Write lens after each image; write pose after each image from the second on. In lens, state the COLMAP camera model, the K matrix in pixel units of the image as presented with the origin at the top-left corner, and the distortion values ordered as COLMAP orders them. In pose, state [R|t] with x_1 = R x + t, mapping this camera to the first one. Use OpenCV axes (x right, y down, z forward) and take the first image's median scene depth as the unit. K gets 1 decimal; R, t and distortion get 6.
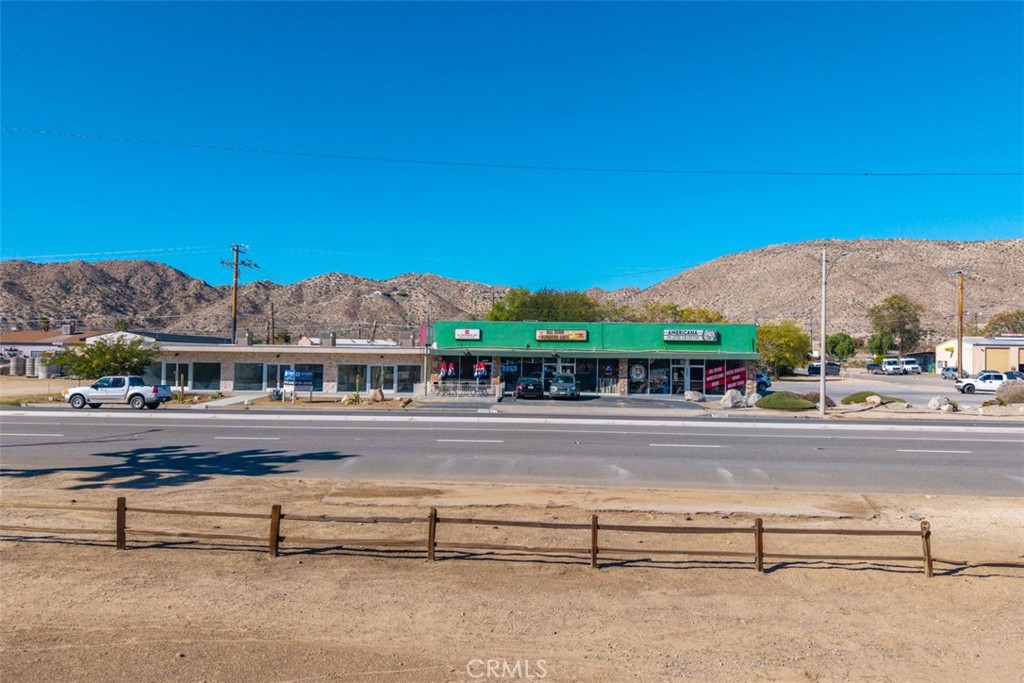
lens RADIAL K [[810.7, 0, 512.0], [0, 810.7, 341.5], [0, 0, 1]] dist [0.078592, -0.114838]
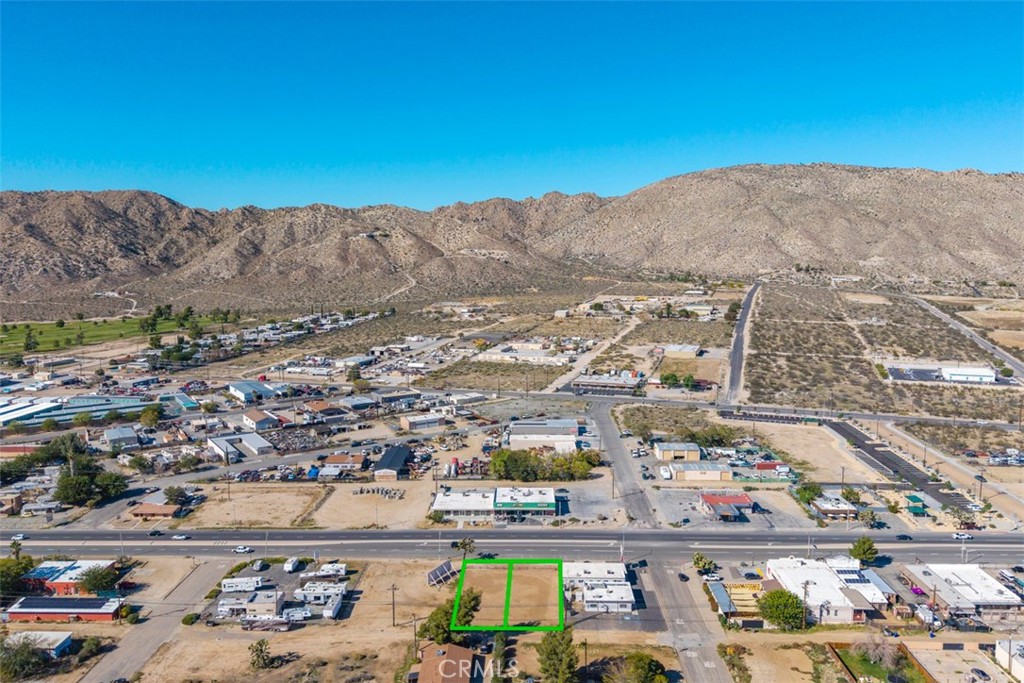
lens RADIAL K [[810.7, 0, 512.0], [0, 810.7, 341.5], [0, 0, 1]] dist [0.078592, -0.114838]
pose [[0.998798, -0.022760, 0.043421, -0.006553], [0.015928, 0.988305, 0.151658, -0.074032], [-0.046365, -0.150784, 0.987479, -0.157343]]
